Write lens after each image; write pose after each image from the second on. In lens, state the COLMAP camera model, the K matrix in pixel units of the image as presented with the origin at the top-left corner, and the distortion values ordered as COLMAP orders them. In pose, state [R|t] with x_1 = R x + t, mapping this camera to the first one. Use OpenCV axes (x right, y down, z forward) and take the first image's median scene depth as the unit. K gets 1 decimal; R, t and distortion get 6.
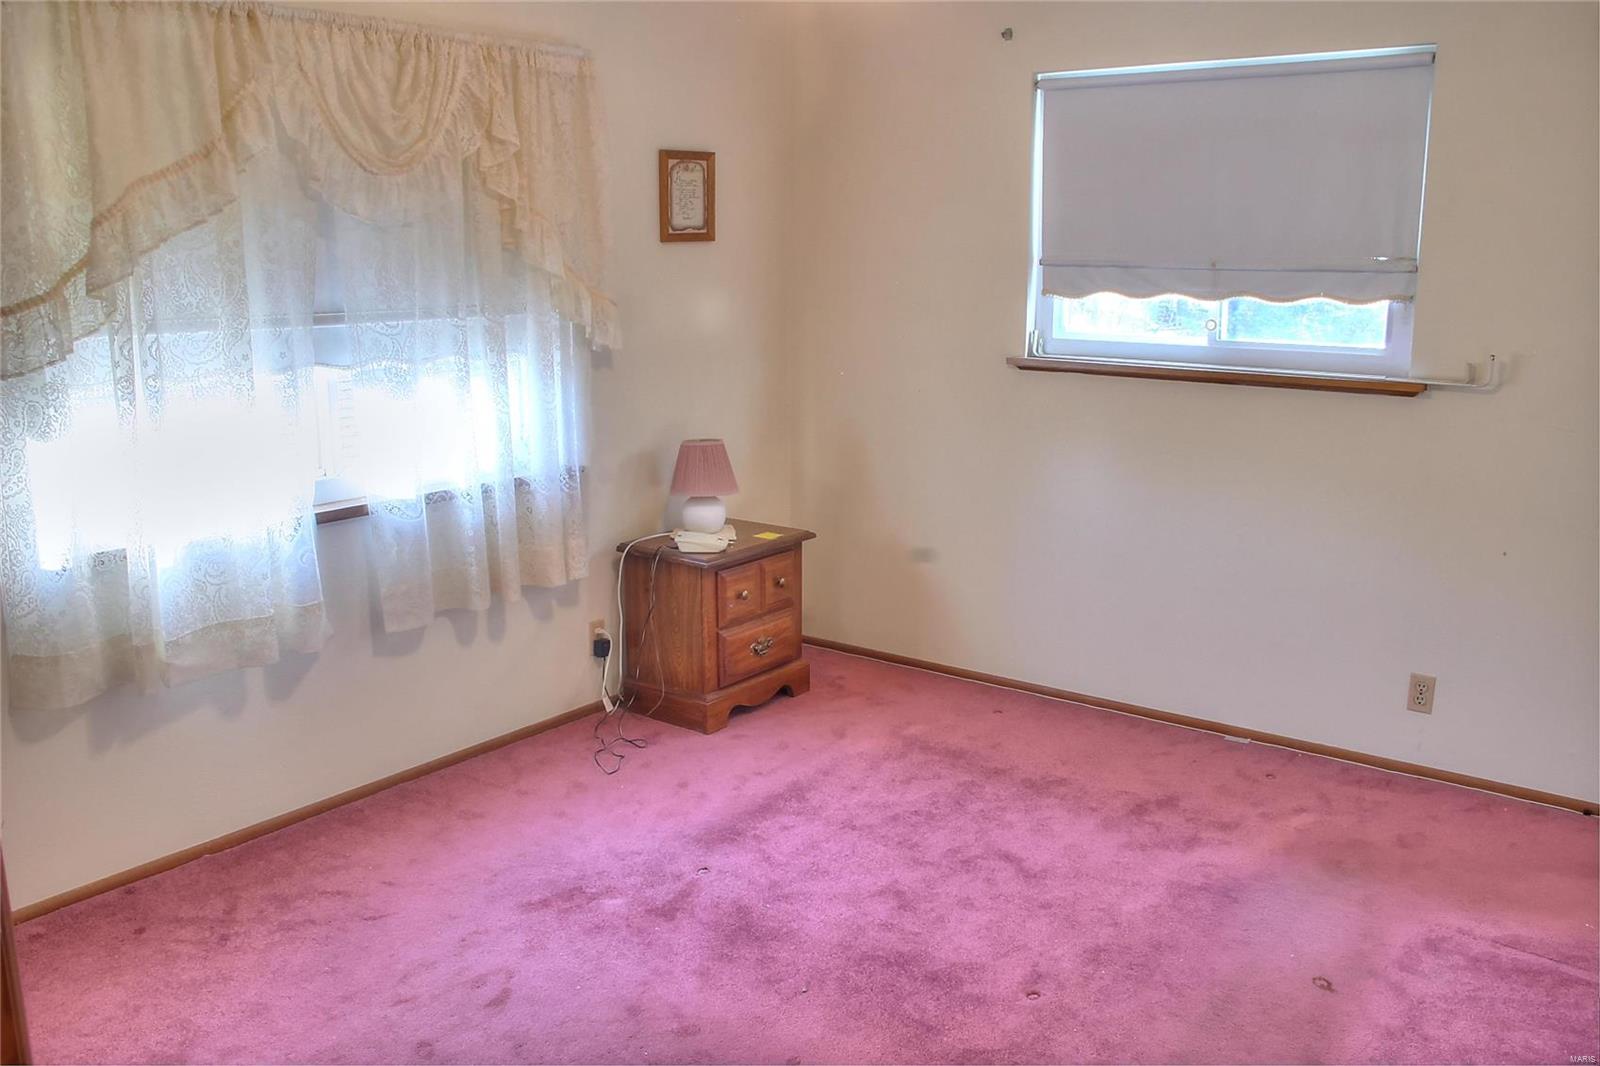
lens RADIAL K [[1309.1, 0, 803.9], [0, 1309.1, 535.3], [0, 0, 1]] dist [-0.162565, 0.156130]
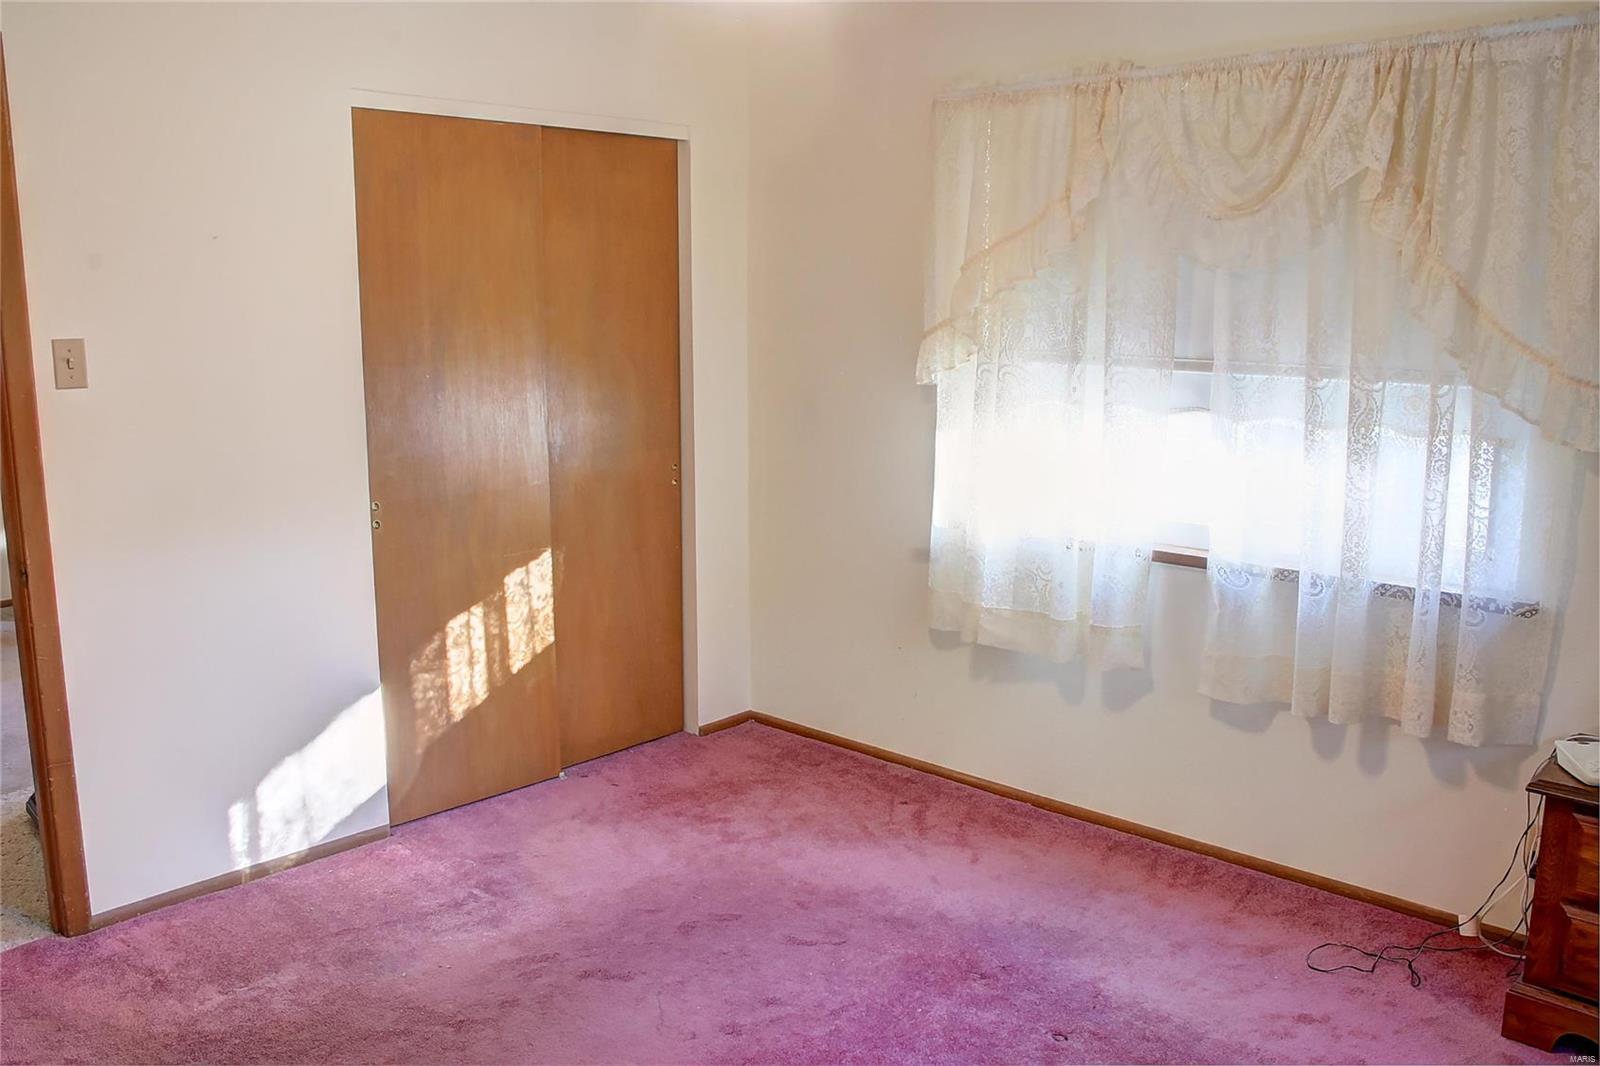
lens RADIAL K [[1309.1, 0, 803.9], [0, 1309.1, 535.3], [0, 0, 1]] dist [-0.162565, 0.156130]
pose [[-0.104883, 0.169547, -0.979925, 0.650797], [-0.214909, 0.958213, 0.188793, -0.160060], [0.970986, 0.230396, -0.064062, 0.767931]]
